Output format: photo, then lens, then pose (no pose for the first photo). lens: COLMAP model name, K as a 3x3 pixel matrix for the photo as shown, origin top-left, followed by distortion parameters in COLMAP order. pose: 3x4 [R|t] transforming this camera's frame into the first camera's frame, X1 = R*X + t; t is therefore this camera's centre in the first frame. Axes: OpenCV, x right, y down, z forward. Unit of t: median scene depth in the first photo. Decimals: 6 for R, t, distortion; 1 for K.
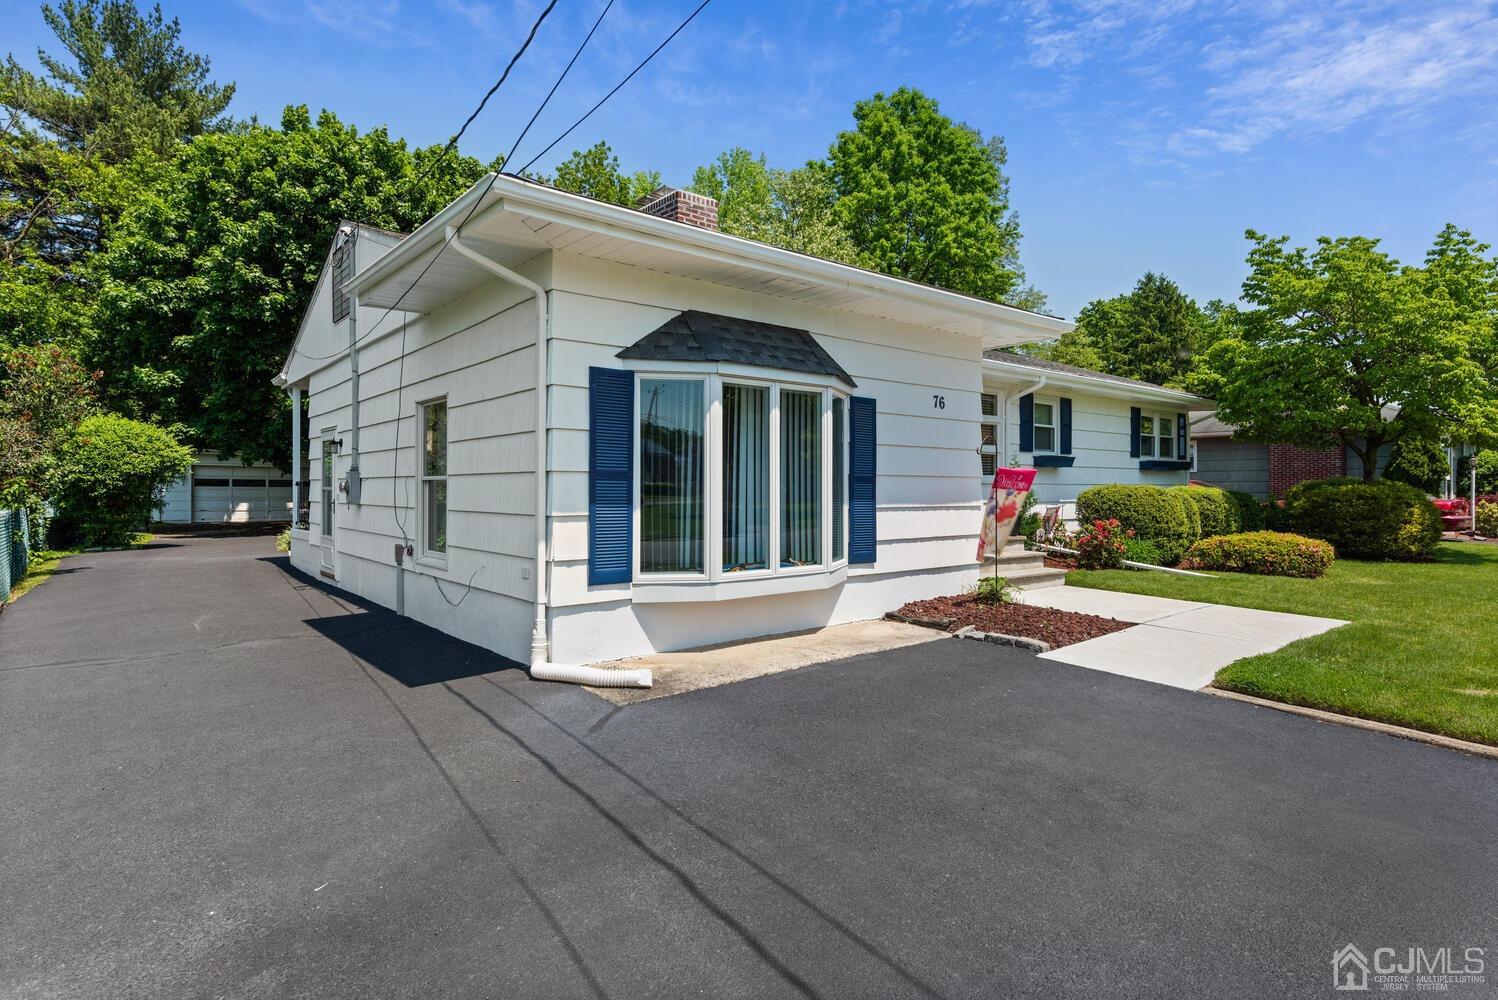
lens RADIAL K [[794.5, 0, 748.6], [0, 794.5, 489.3], [0, 0, 1]] dist [0.012634, -0.000415]
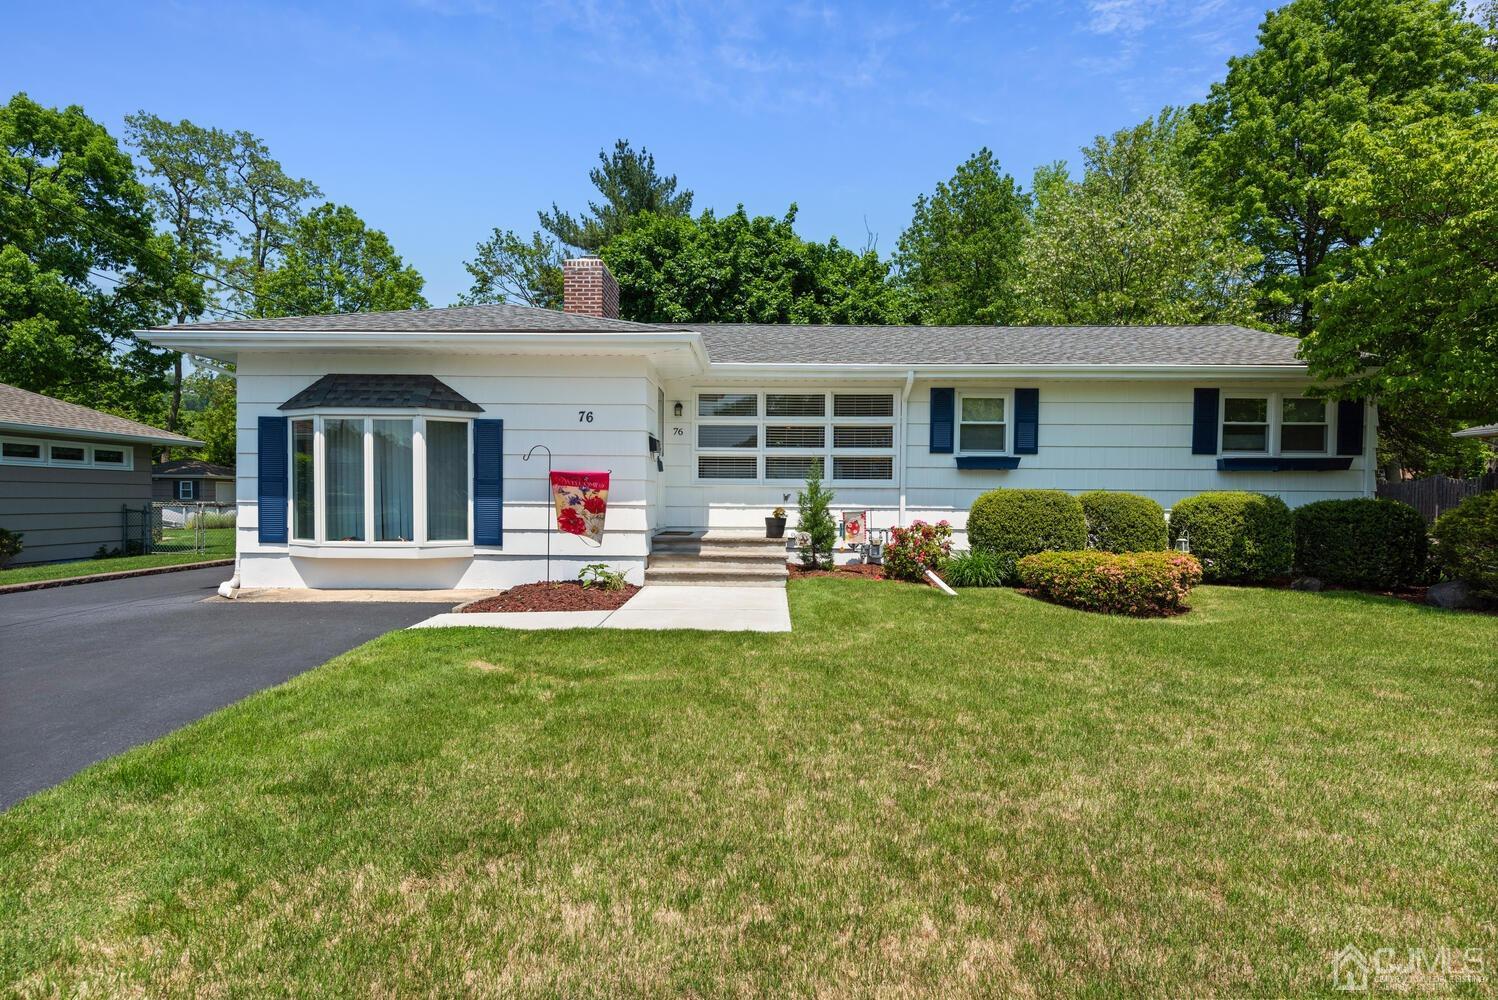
lens RADIAL K [[794.5, 0, 750.3], [0, 794.5, 509.0], [0, 0, 1]] dist [0.012634, -0.000415]
pose [[0.764196, 0.016799, -0.644766, 1.386916], [-0.008633, 0.999838, 0.015818, 0.008416], [0.644927, -0.006521, 0.764217, 0.284922]]
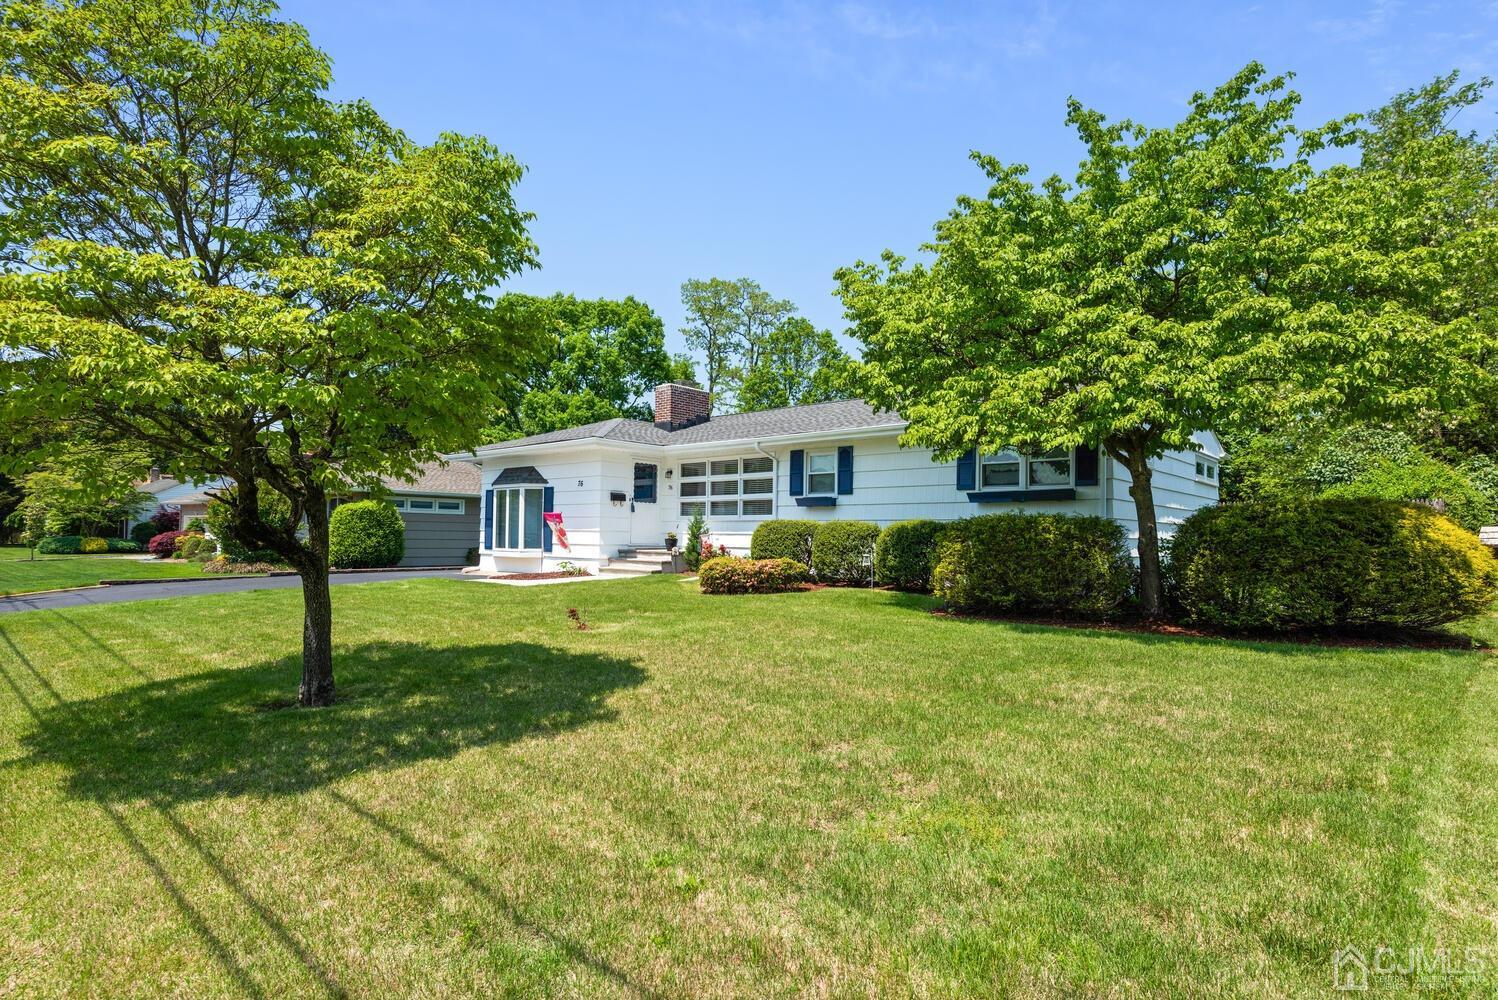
lens RADIAL K [[794.5, 0, 759.5], [0, 794.5, 500.1], [0, 0, 1]] dist [0.012634, -0.000415]
pose [[0.173760, -0.041796, -0.983901, 2.914987], [-0.011885, 0.998937, -0.044533, 0.034310], [0.984716, 0.019431, 0.173078, 1.282441]]
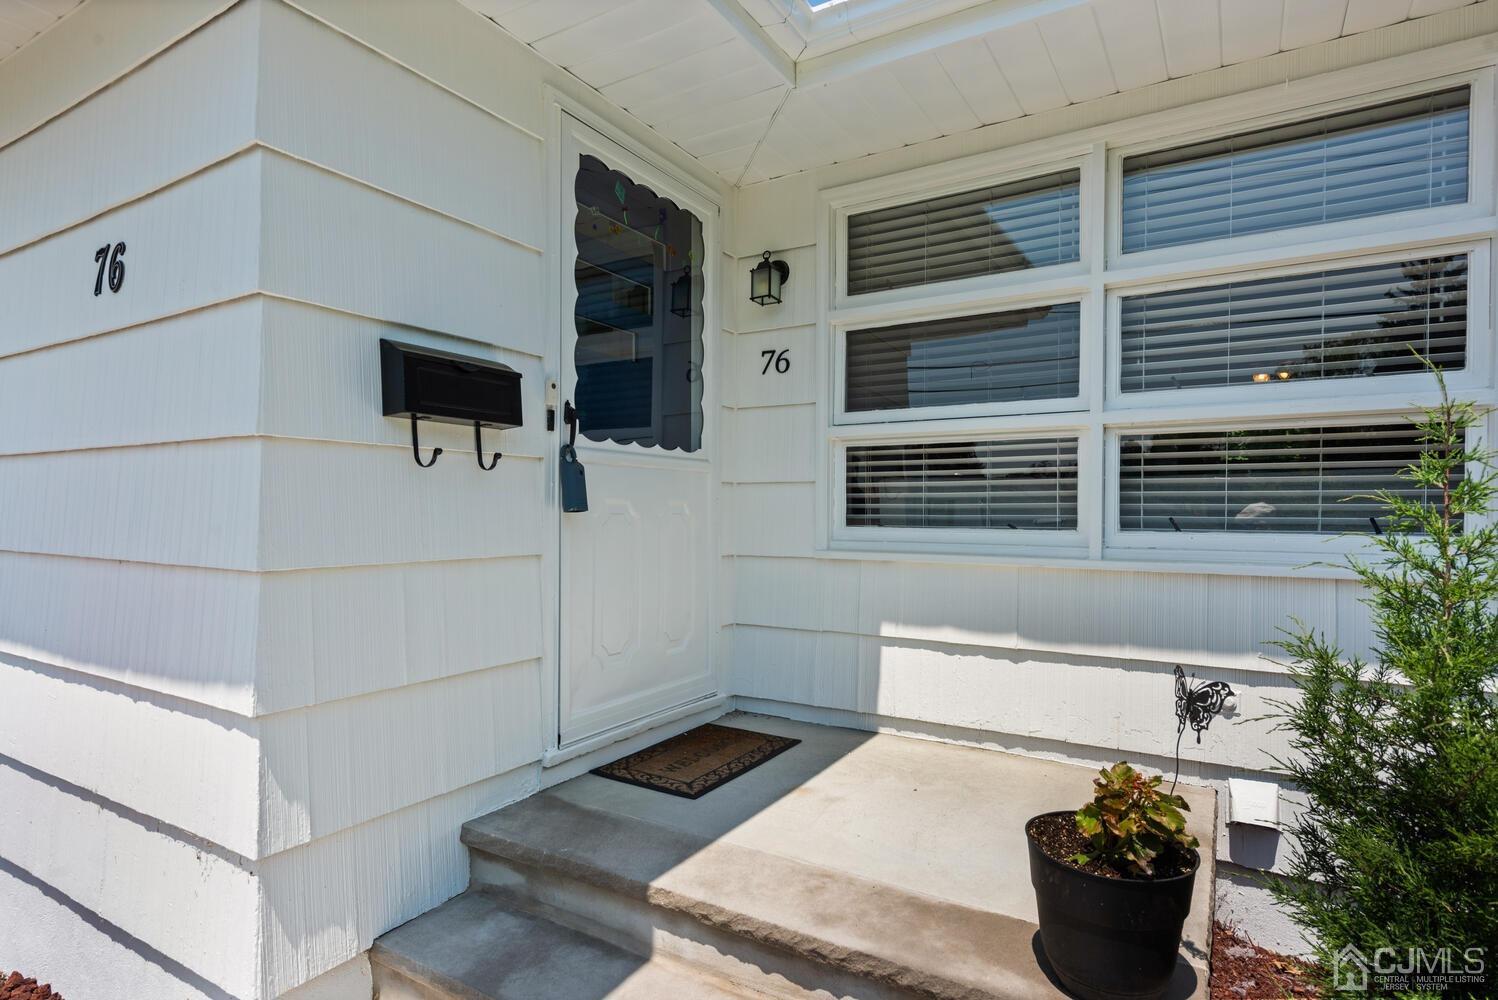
lens RADIAL K [[794.5, 0, 749.3], [0, 794.5, 511.6], [0, 0, 1]] dist [0.012634, -0.000415]
pose [[0.329968, 0.006705, -0.943968, 0.639472], [-0.004412, 0.999975, 0.005561, -0.039394], [0.943982, 0.002330, 0.329989, 1.283414]]
